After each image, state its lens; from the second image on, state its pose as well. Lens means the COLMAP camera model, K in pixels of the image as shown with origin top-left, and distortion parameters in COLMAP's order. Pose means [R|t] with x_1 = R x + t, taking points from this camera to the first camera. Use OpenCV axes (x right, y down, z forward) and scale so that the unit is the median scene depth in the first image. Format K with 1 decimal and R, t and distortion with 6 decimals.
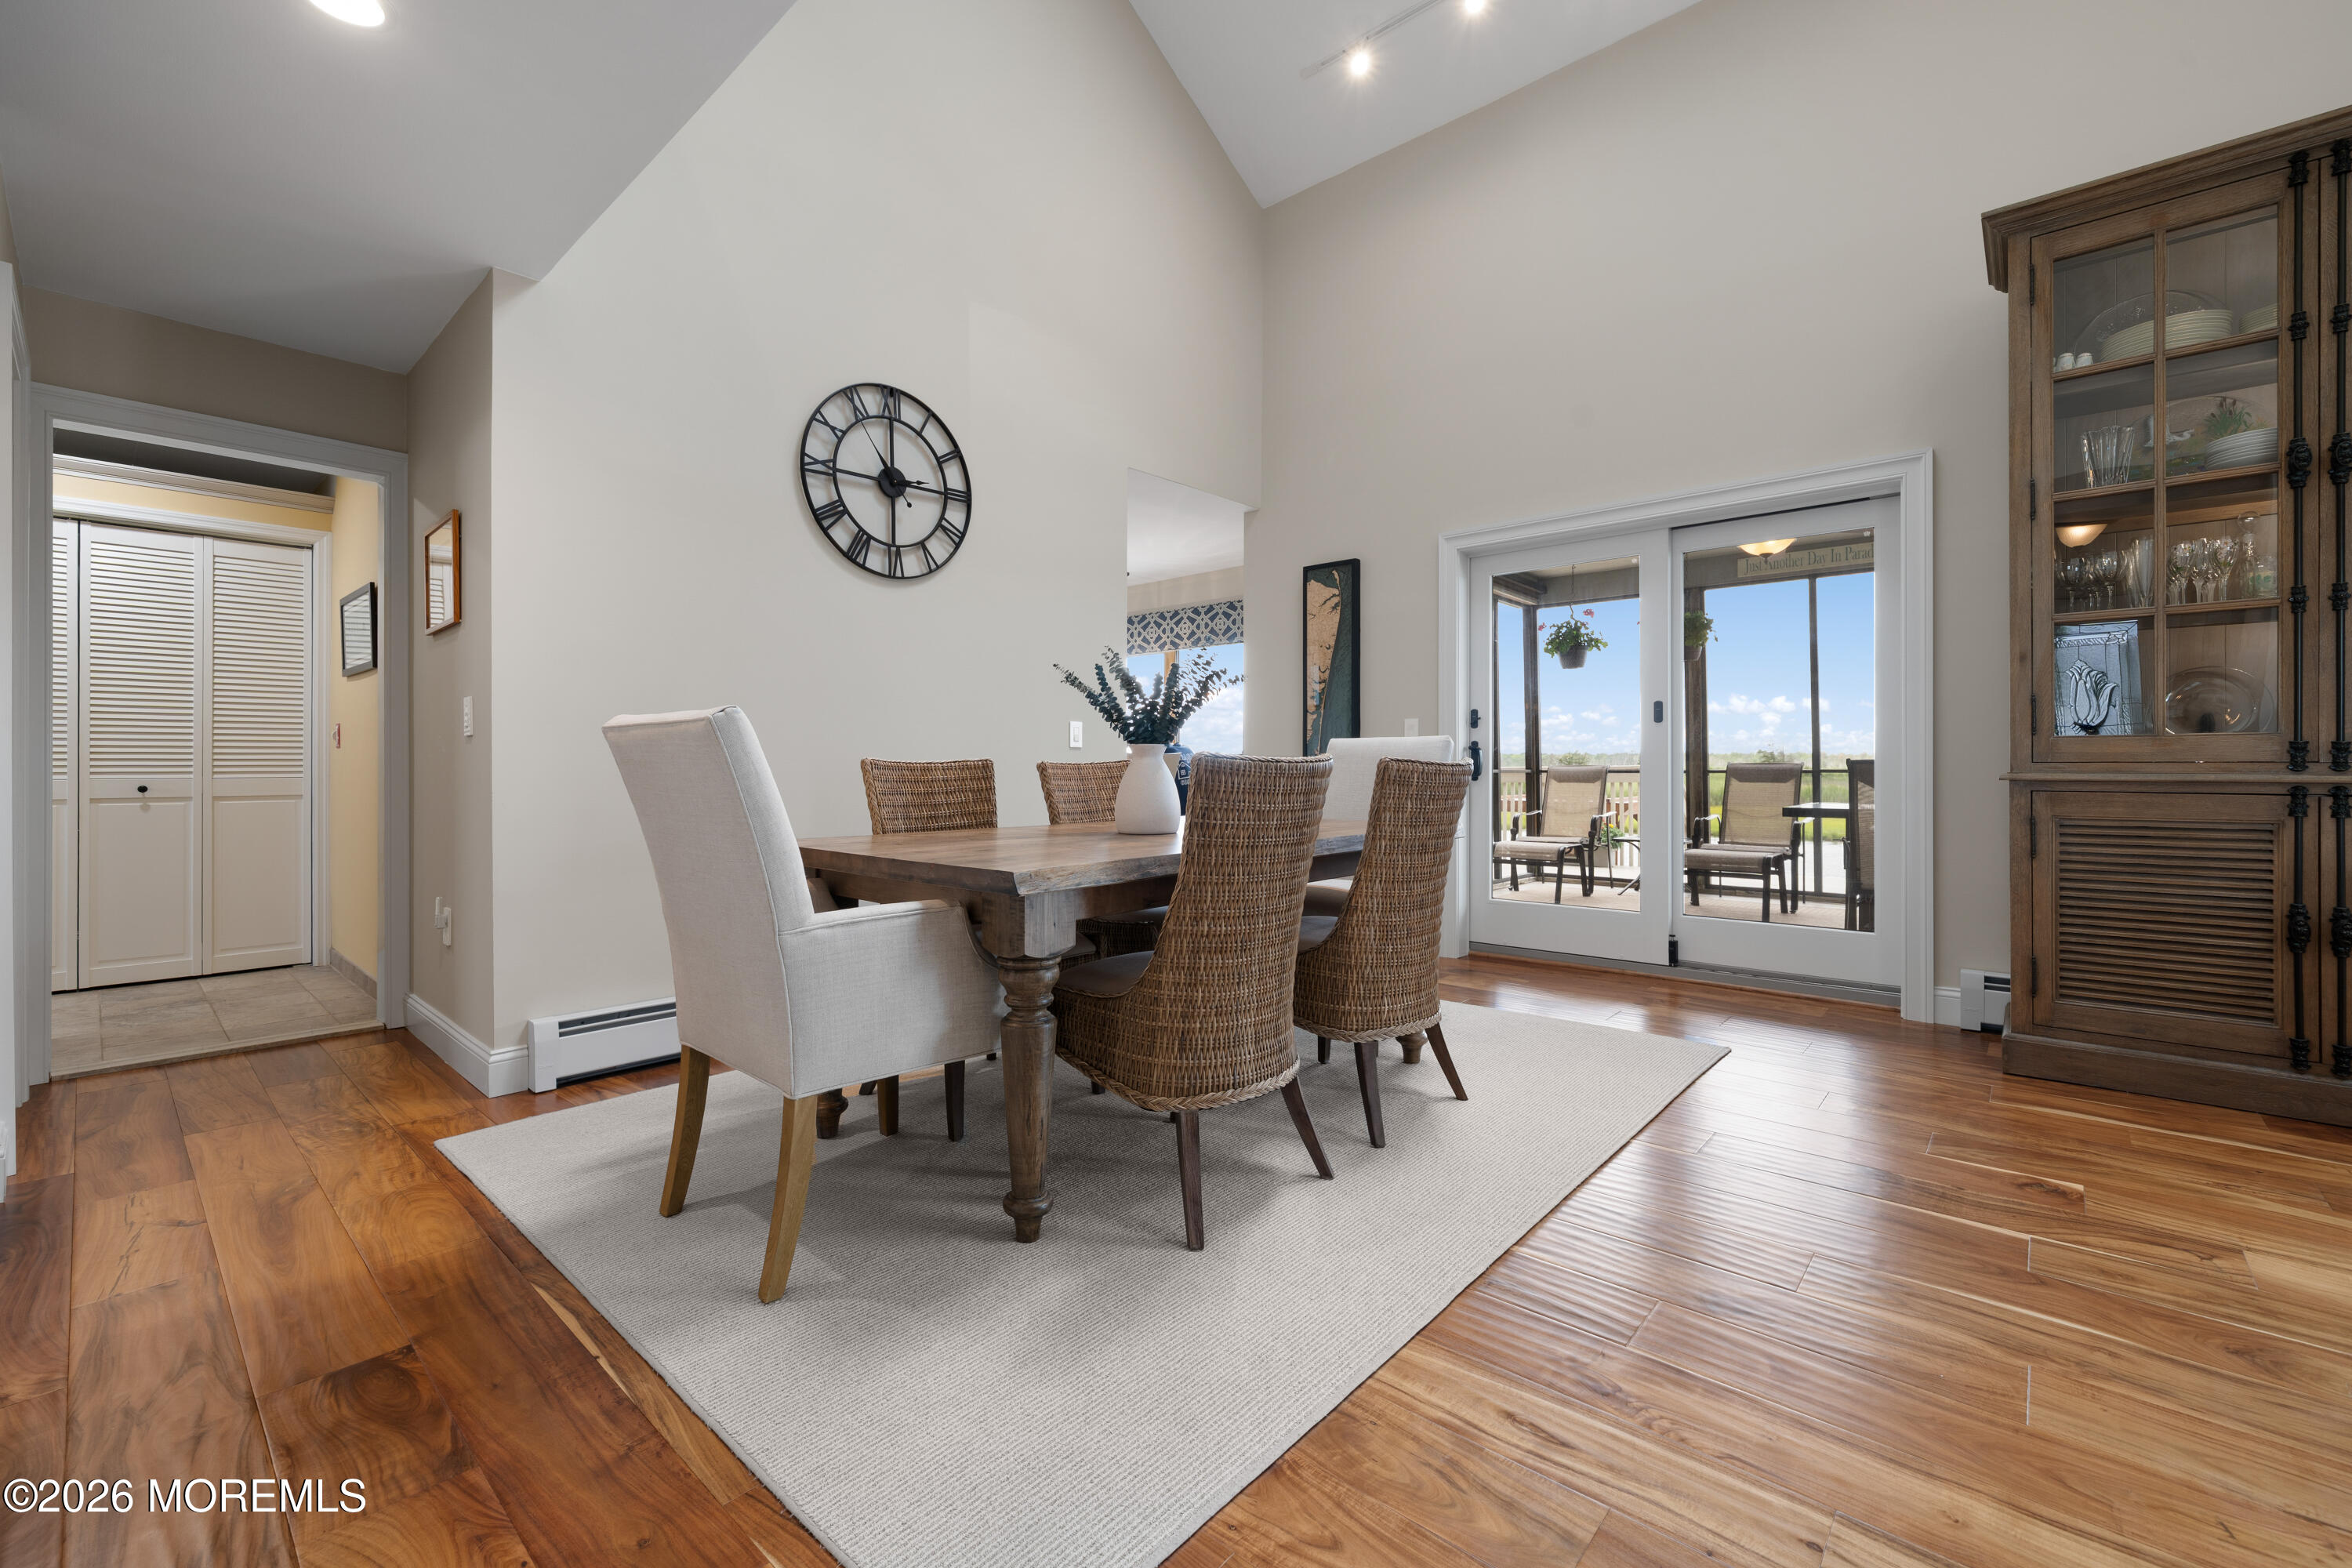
lens RADIAL K [[972.8, 0, 1162.5], [0, 972.8, 769.9], [0, 0, 1]] dist [-0.003173, -0.000017]
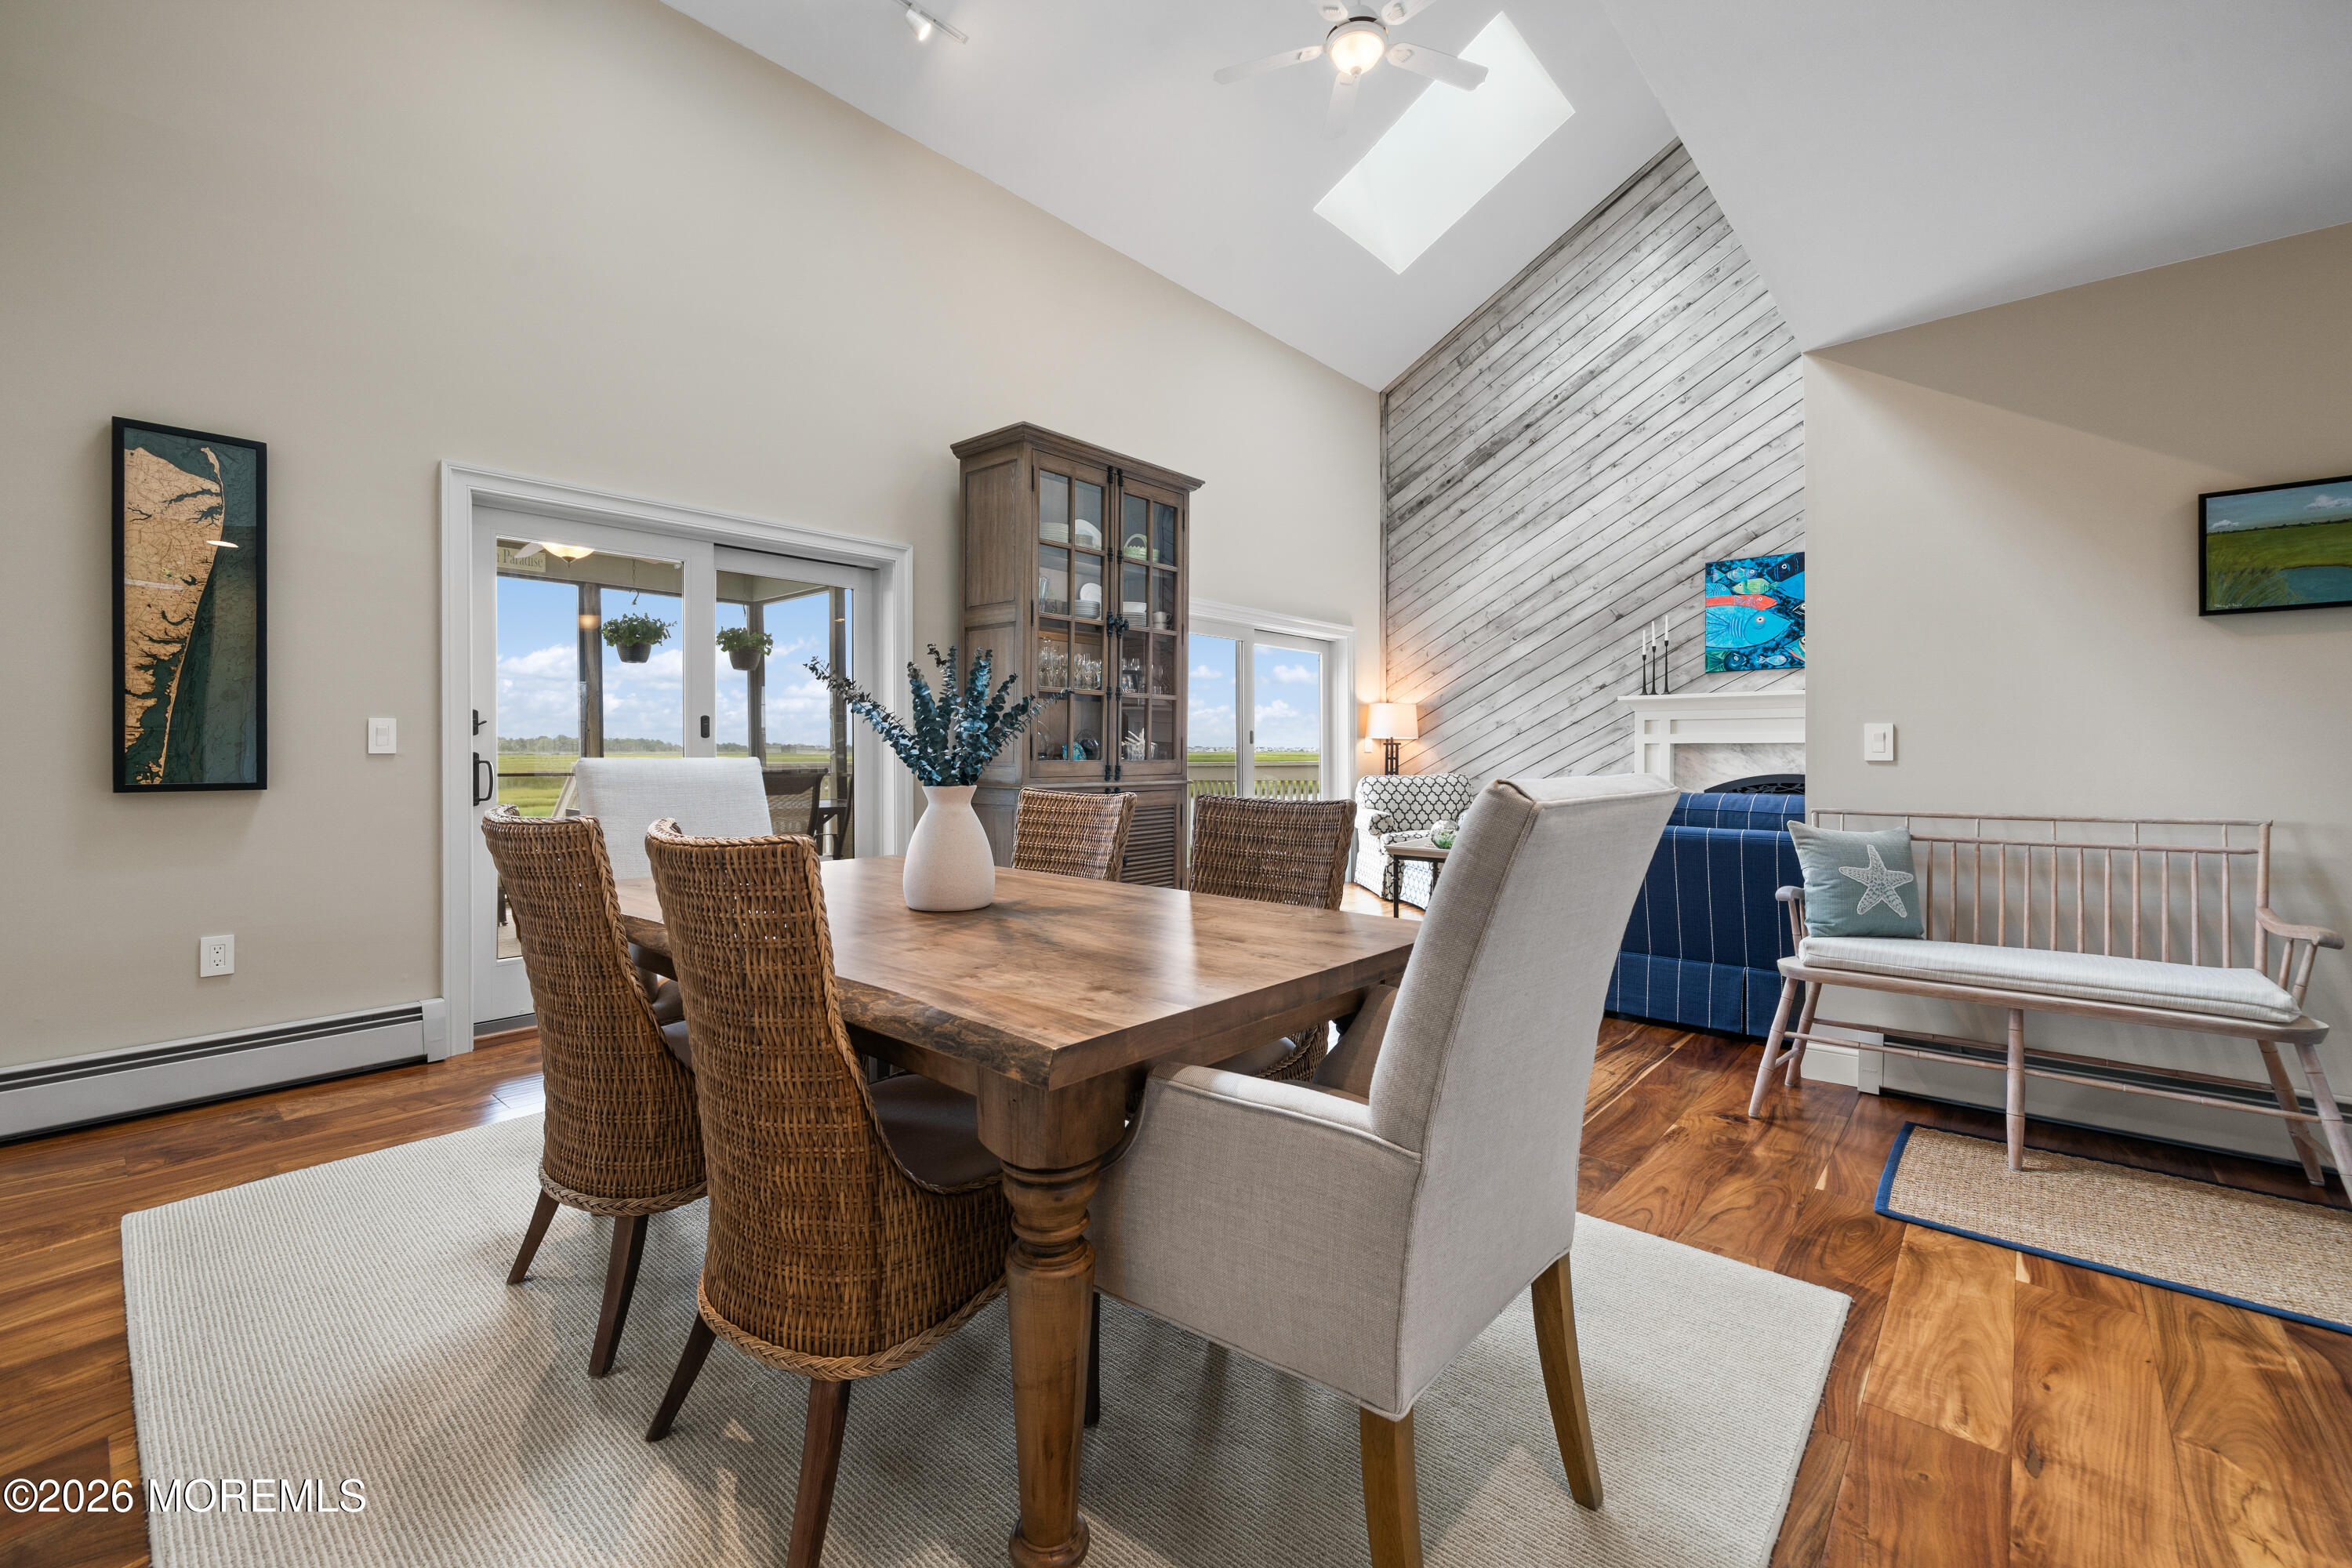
lens RADIAL K [[972.8, 0, 1165.5], [0, 972.8, 761.0], [0, 0, 1]] dist [-0.003173, -0.000017]
pose [[-0.009164, -0.006933, 0.999934, -0.396125], [0.000546, 0.999976, 0.006938, -0.026287], [-0.999958, 0.000610, -0.009160, 0.446689]]
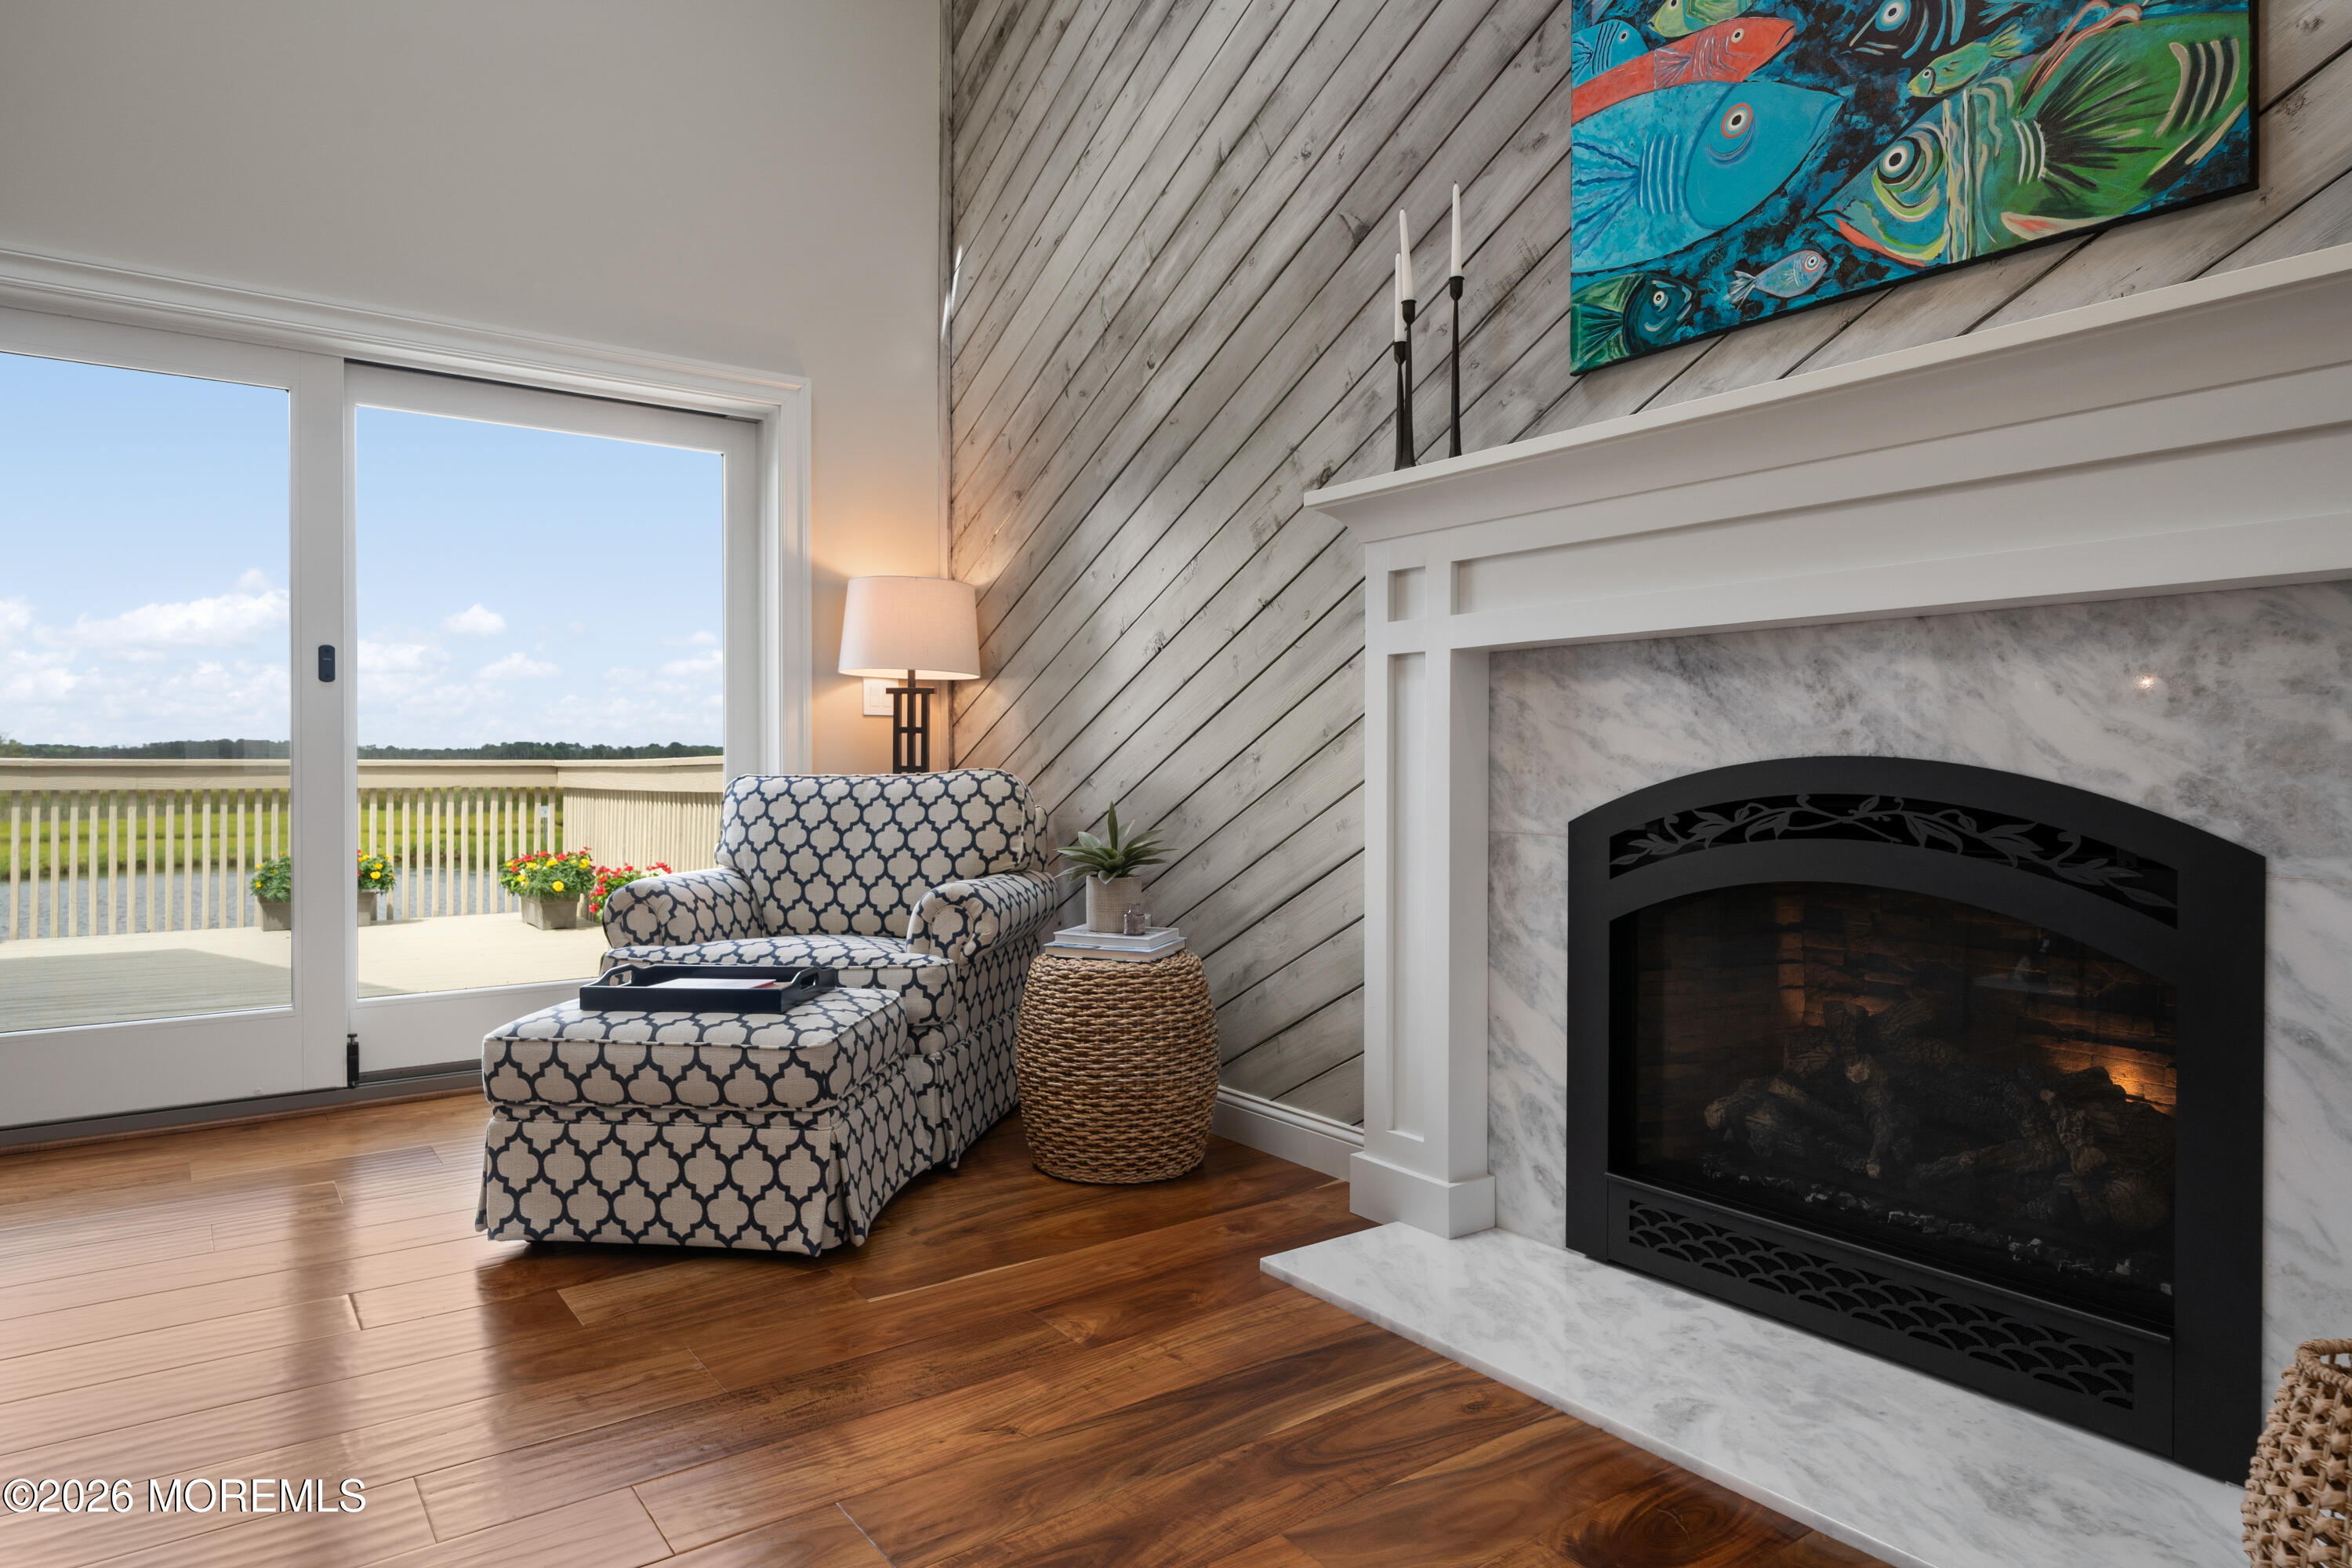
lens RADIAL K [[1378.7, 0, 1168.3], [0, 1378.7, 787.2], [0, 0, 1]] dist [0.000022, 0.002101]
pose [[0.202995, -0.014623, 0.979071, 0.393888], [0.001807, 0.999892, 0.014560, 0.002681], [-0.979178, -0.001186, 0.203000, -0.249456]]
